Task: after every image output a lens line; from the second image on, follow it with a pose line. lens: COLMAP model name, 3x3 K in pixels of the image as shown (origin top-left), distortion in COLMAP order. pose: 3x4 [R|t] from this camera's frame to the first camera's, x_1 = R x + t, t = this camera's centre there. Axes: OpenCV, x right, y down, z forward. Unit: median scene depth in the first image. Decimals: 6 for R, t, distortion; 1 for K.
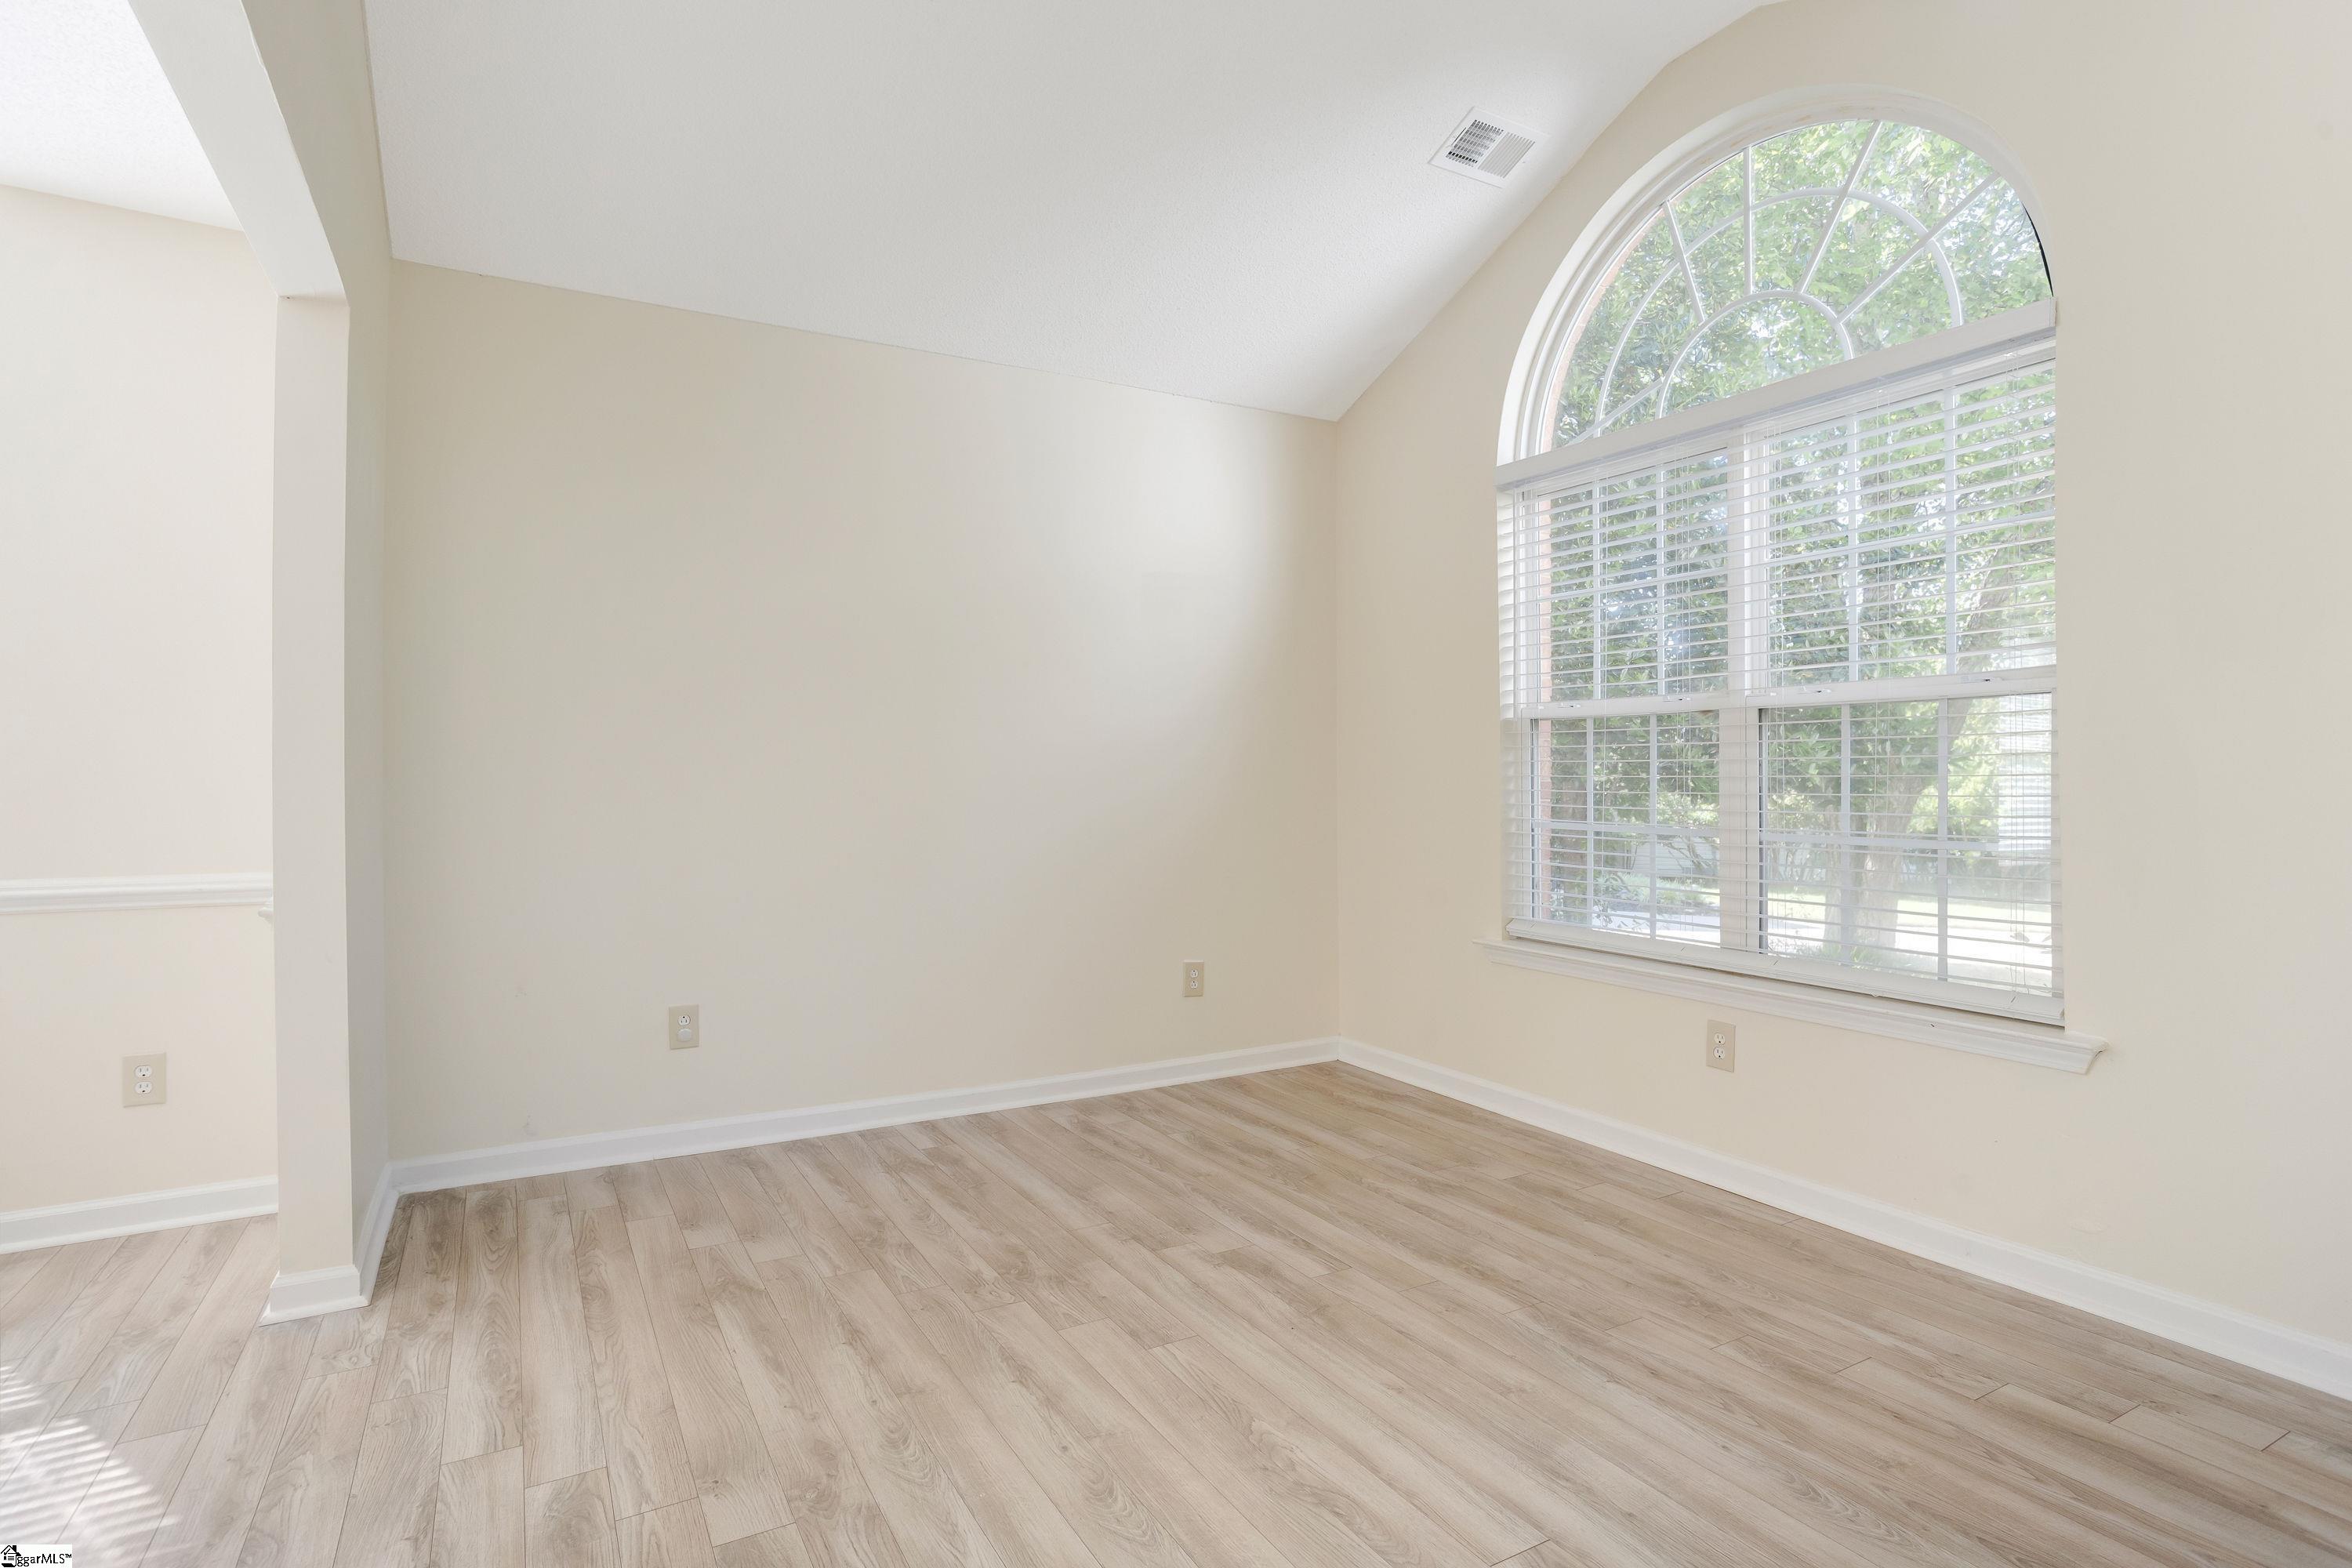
lens RADIAL K [[1168.9, 0, 1178.2], [0, 1168.9, 781.4], [0, 0, 1]] dist [-0.019175, 0.001200]
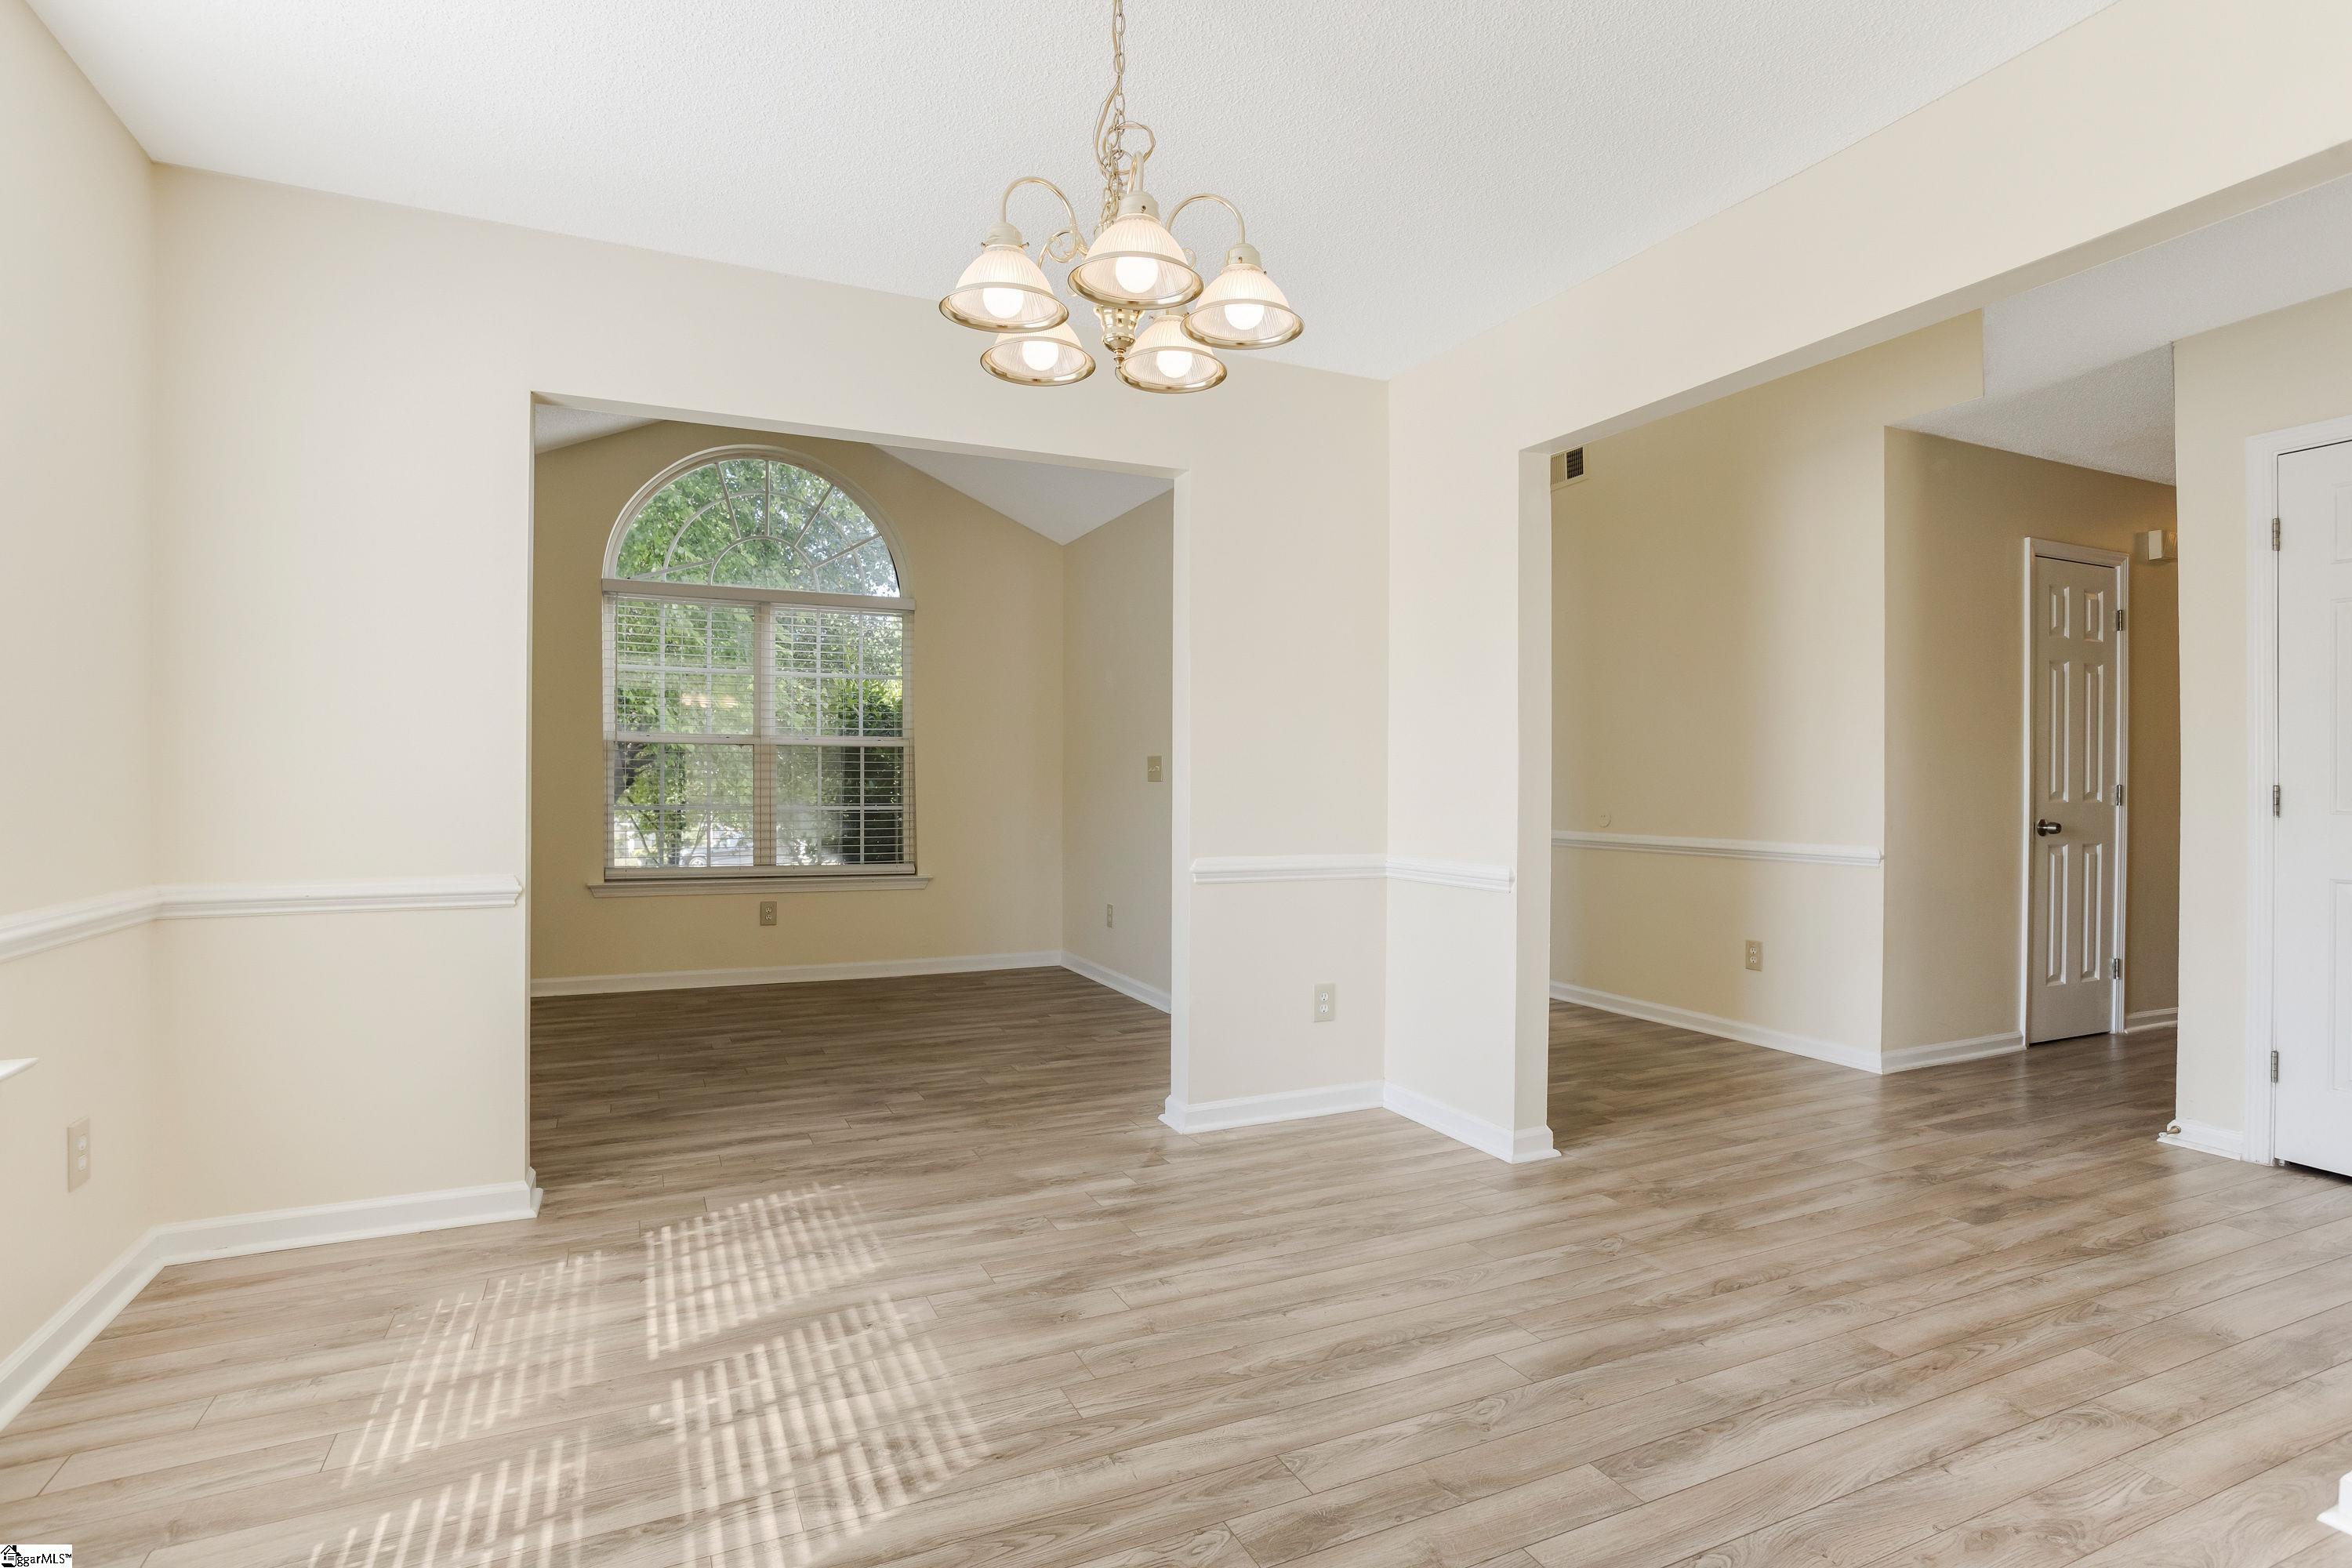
lens RADIAL K [[1168.9, 0, 1178.2], [0, 1168.9, 781.4], [0, 0, 1]] dist [-0.019175, 0.001200]
pose [[0.072146, 0.002258, 0.997391, -1.452944], [-0.003082, 0.999993, -0.002041, 0.002954], [-0.997389, -0.002927, 0.072153, 0.158961]]
